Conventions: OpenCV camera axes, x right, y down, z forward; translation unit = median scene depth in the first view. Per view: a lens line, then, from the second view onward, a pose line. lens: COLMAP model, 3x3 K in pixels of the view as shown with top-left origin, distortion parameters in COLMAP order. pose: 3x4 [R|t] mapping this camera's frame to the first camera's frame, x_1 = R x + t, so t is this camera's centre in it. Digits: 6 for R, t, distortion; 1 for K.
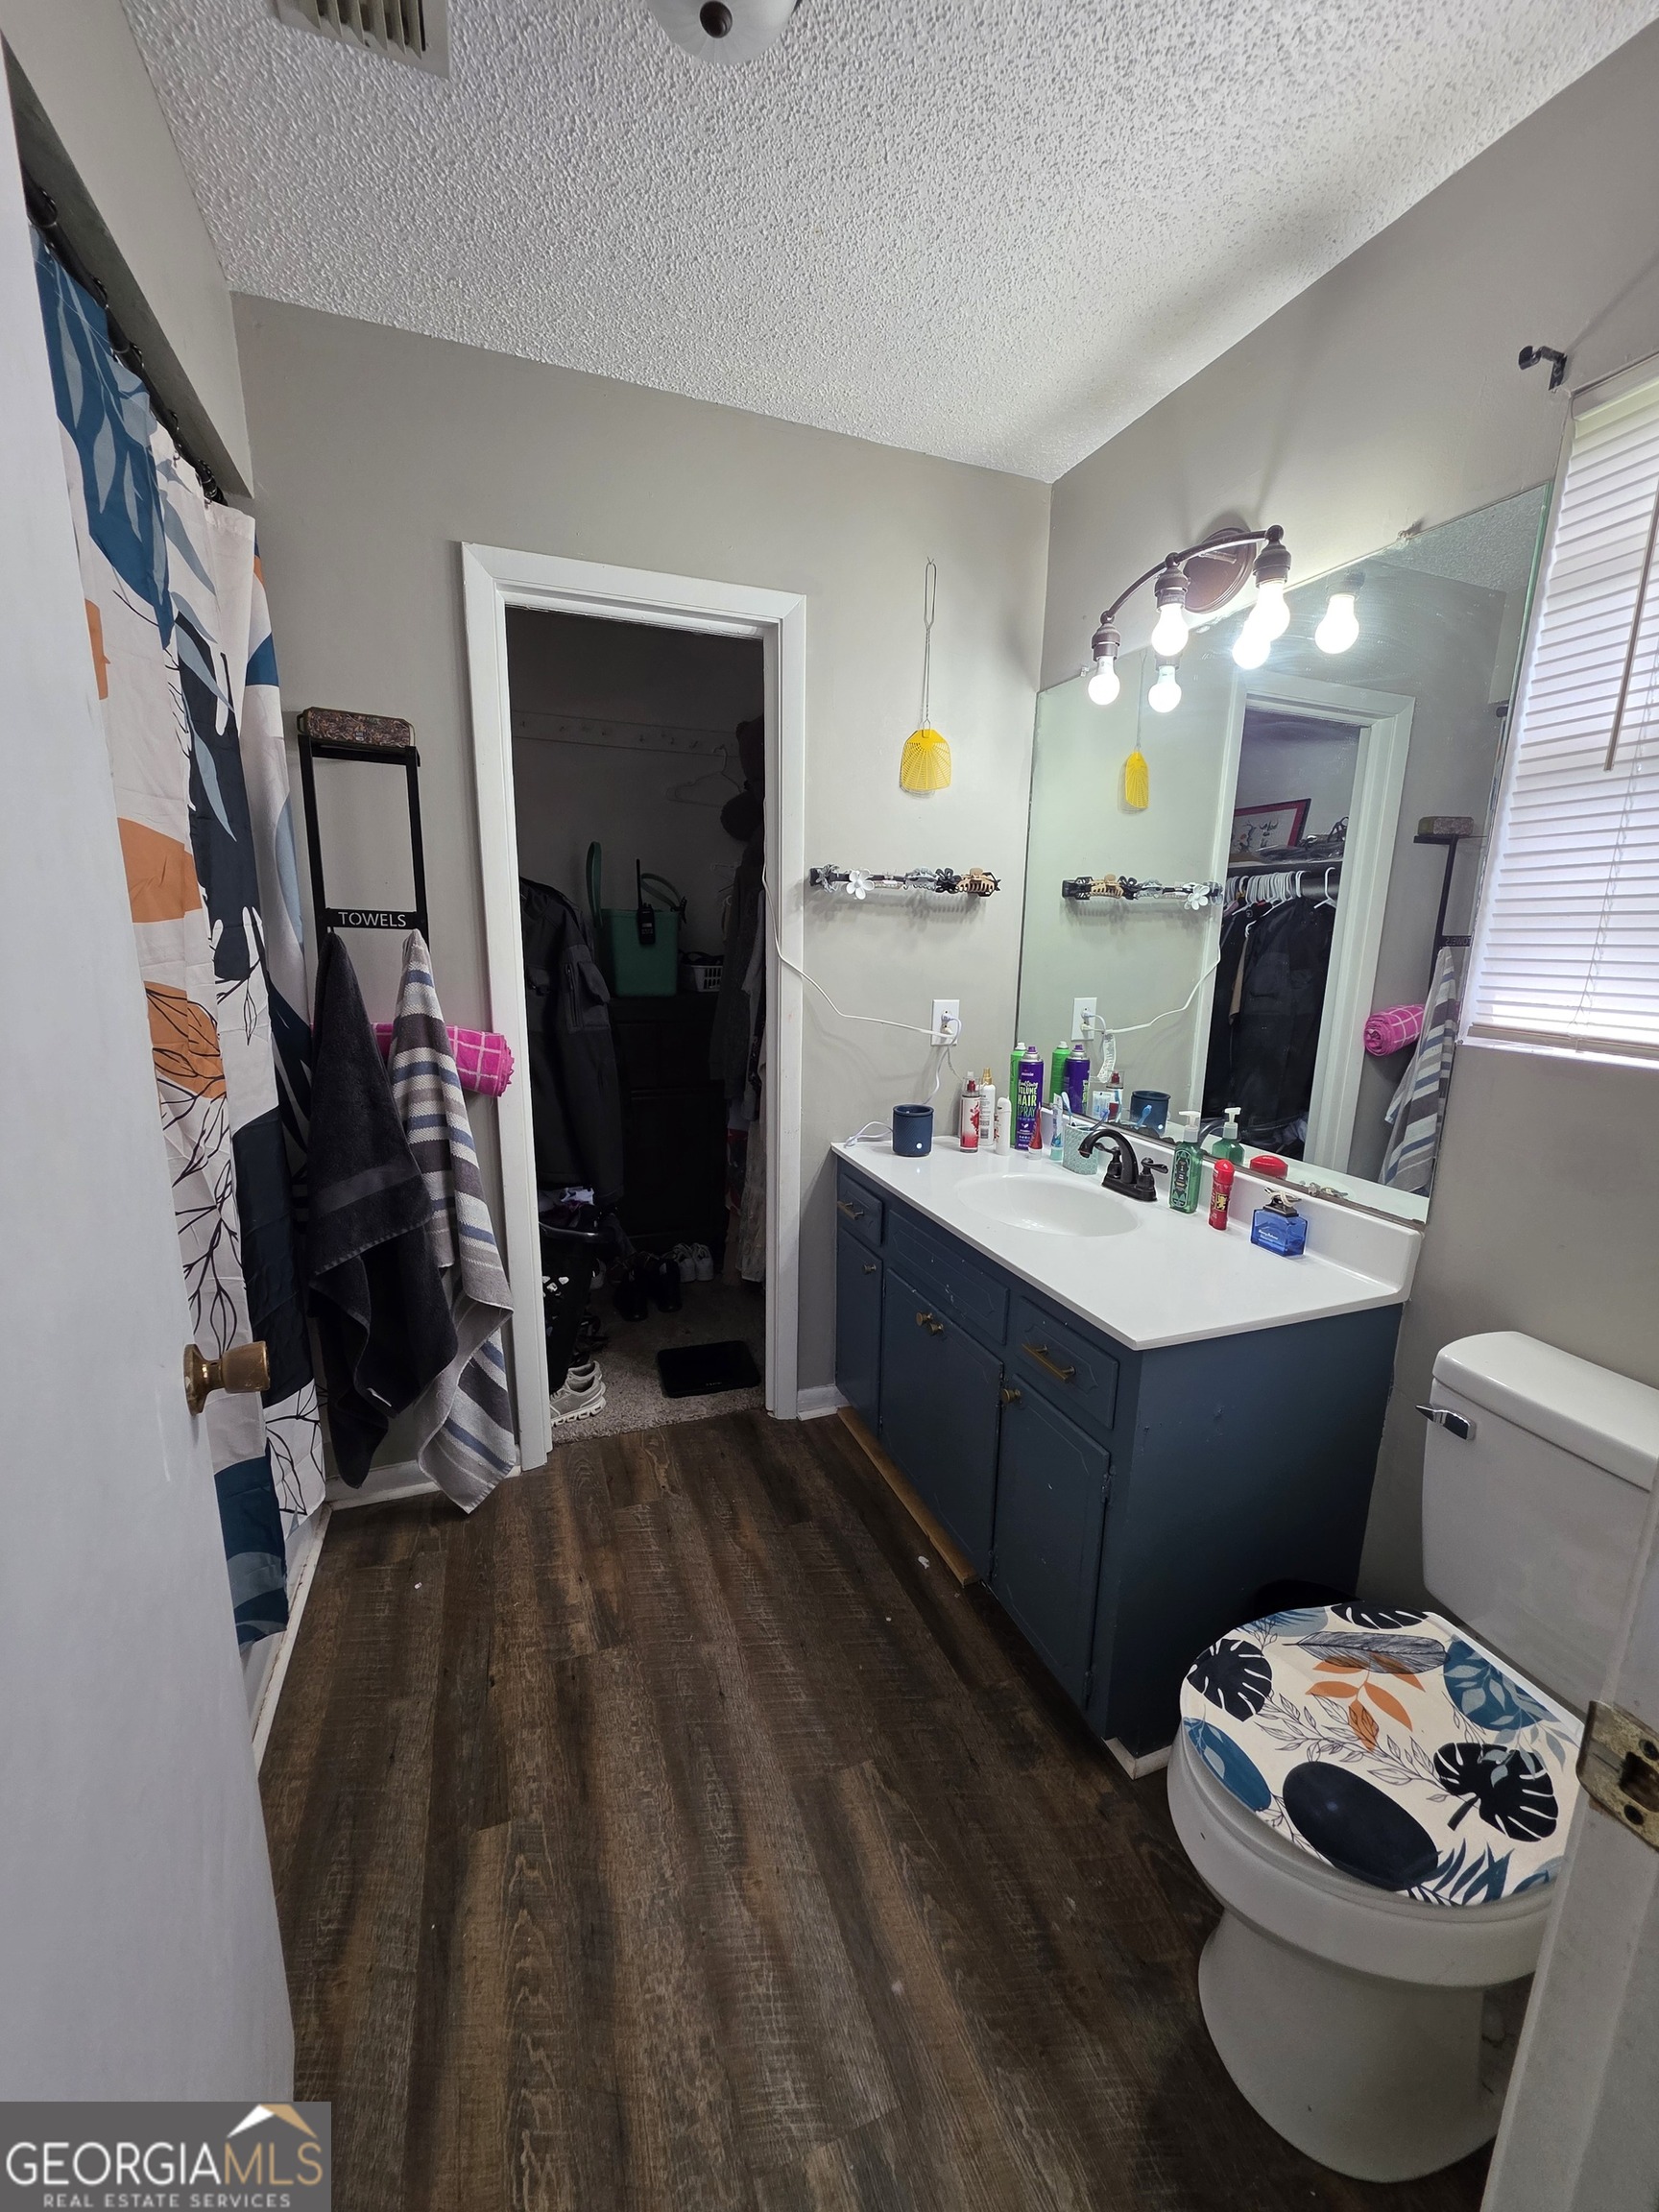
lens RADIAL K [[887.7, 0, 824.6], [0, 887.7, 1096.2], [0, 0, 1]] dist [-0.000780, 0.000157]
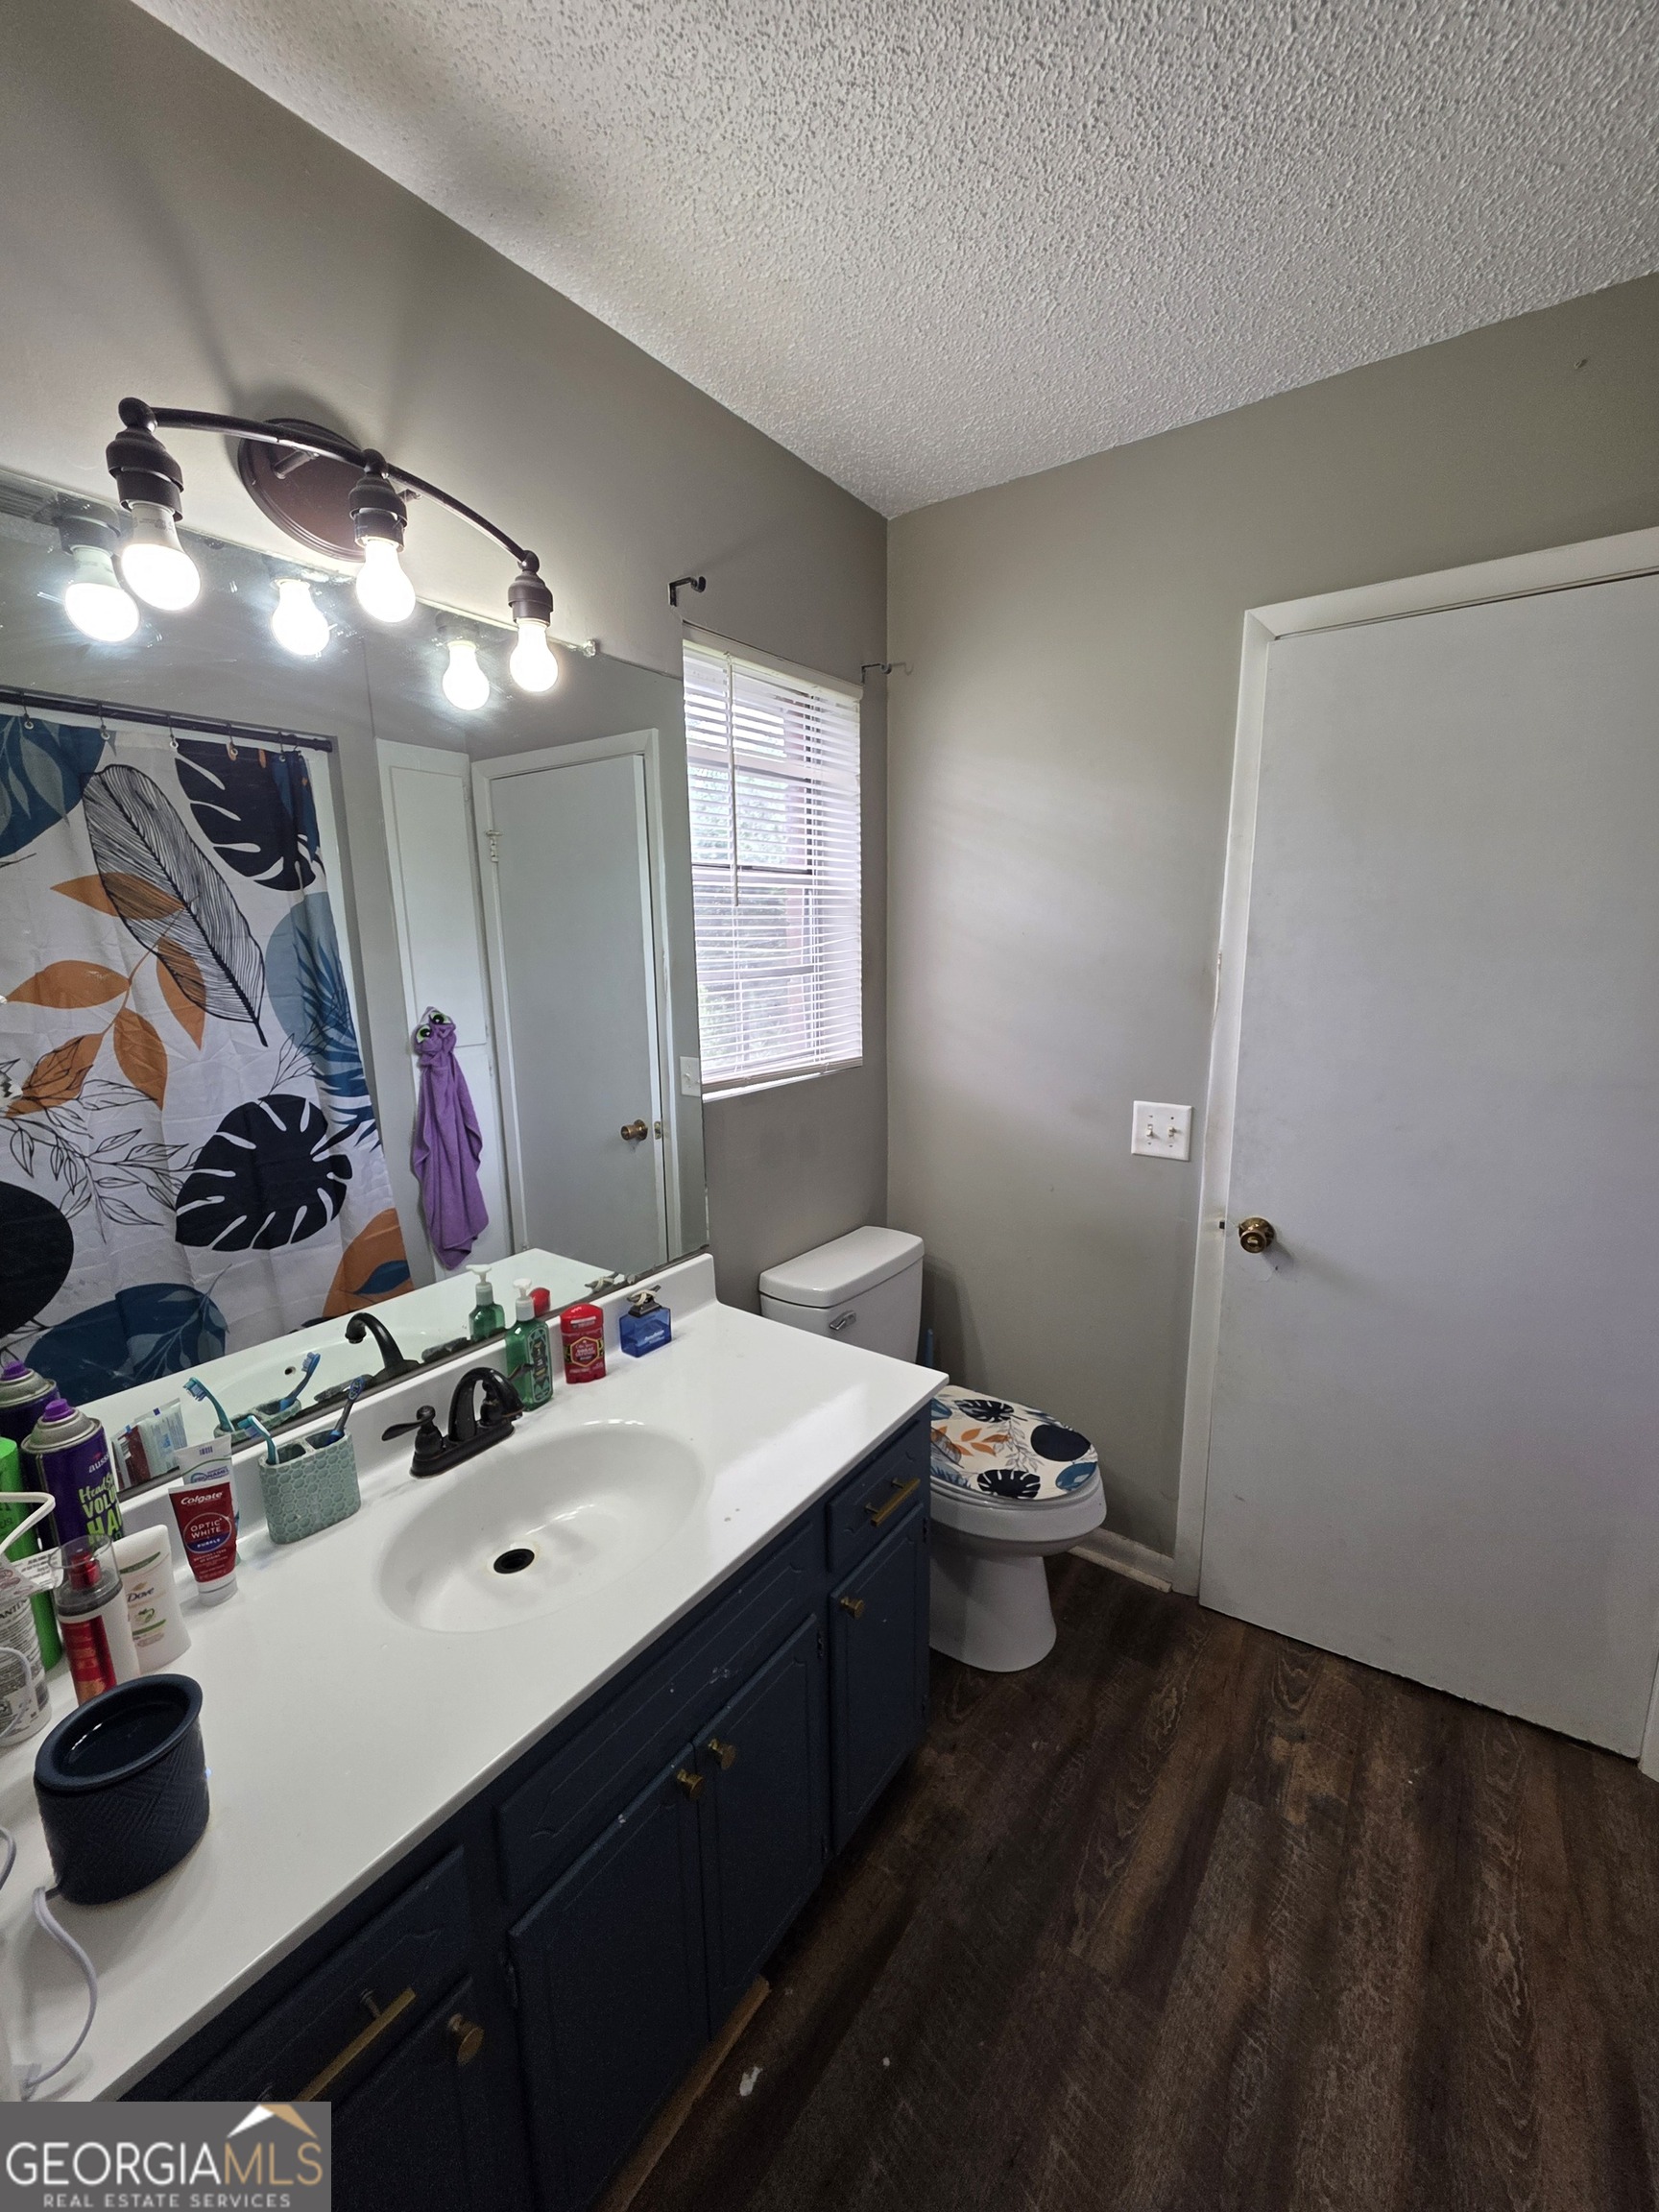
lens RADIAL K [[887.7, 0, 839.4], [0, 887.7, 1100.6], [0, 0, 1]] dist [-0.000780, 0.000157]
pose [[-0.562219, -0.170556, 0.809210, -0.332413], [0.154347, 0.939668, 0.305288, -0.323899], [-0.812457, 0.296538, -0.501974, 1.134943]]
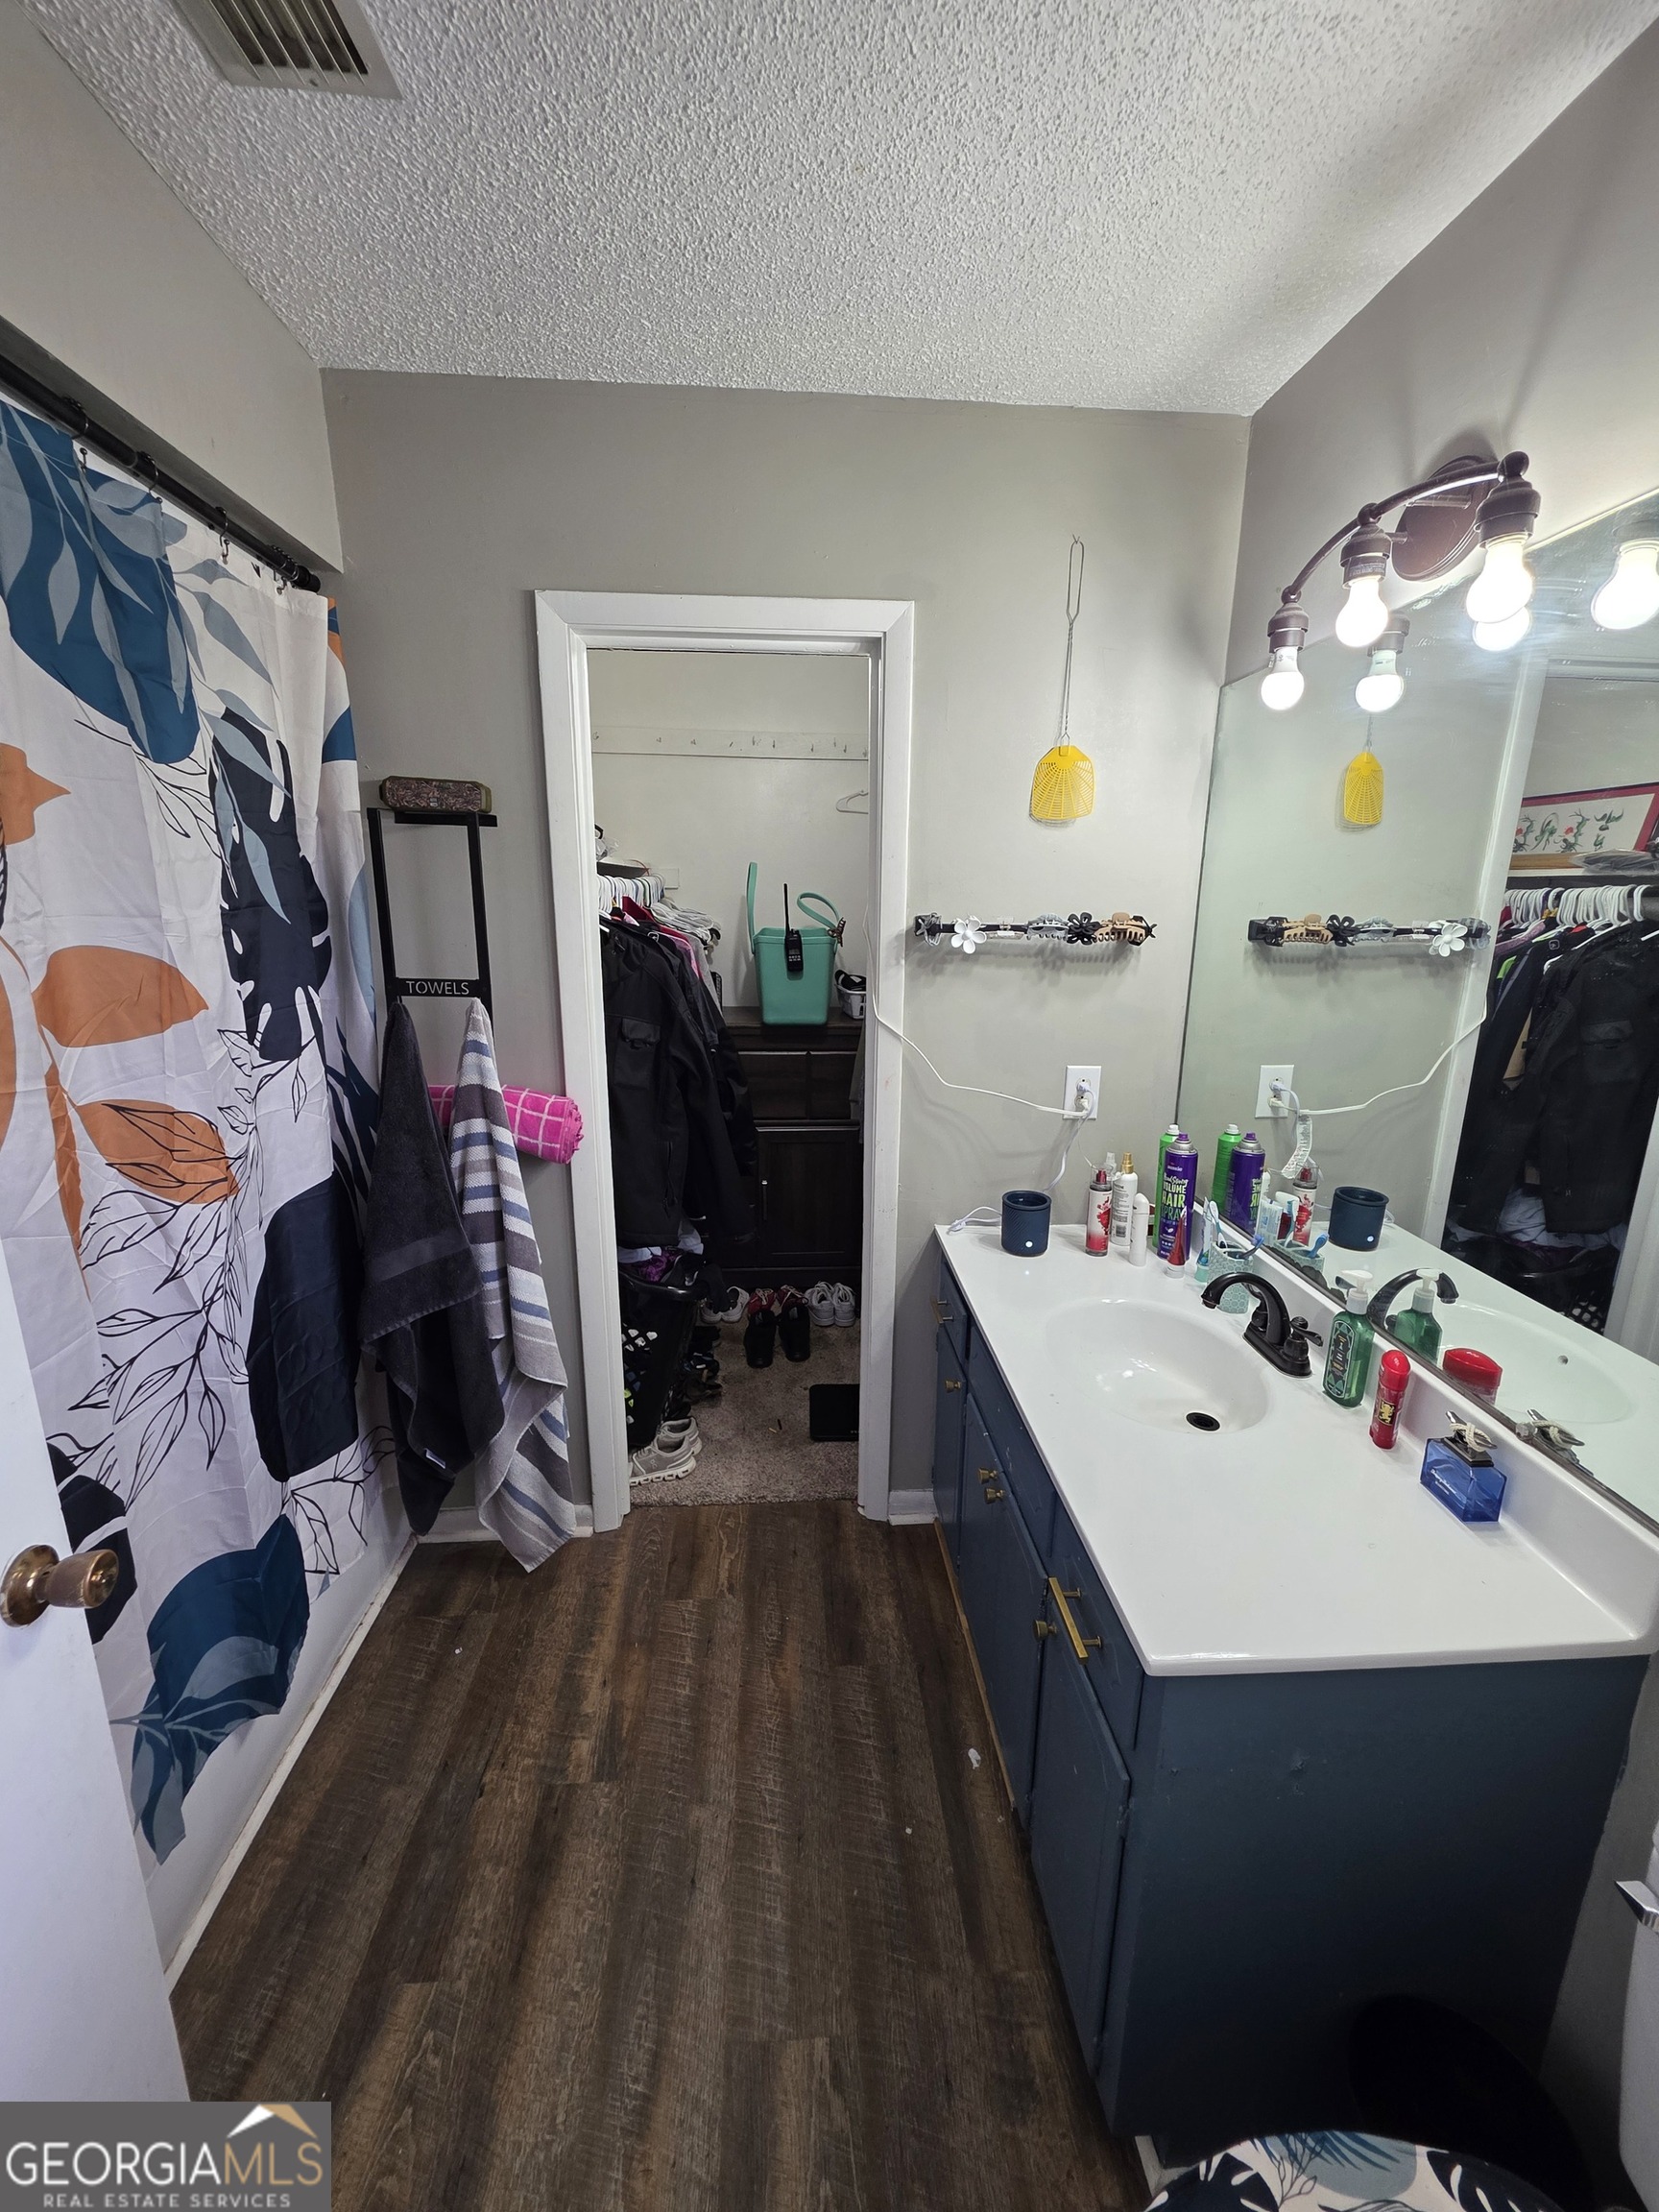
lens RADIAL K [[887.7, 0, 822.8], [0, 887.7, 1087.1], [0, 0, 1]] dist [-0.000780, 0.000157]
pose [[0.955343, 0.054925, -0.290351, 0.197959], [-0.047469, 0.998338, 0.032667, -0.141836], [0.291662, -0.017426, 0.956363, 0.174366]]
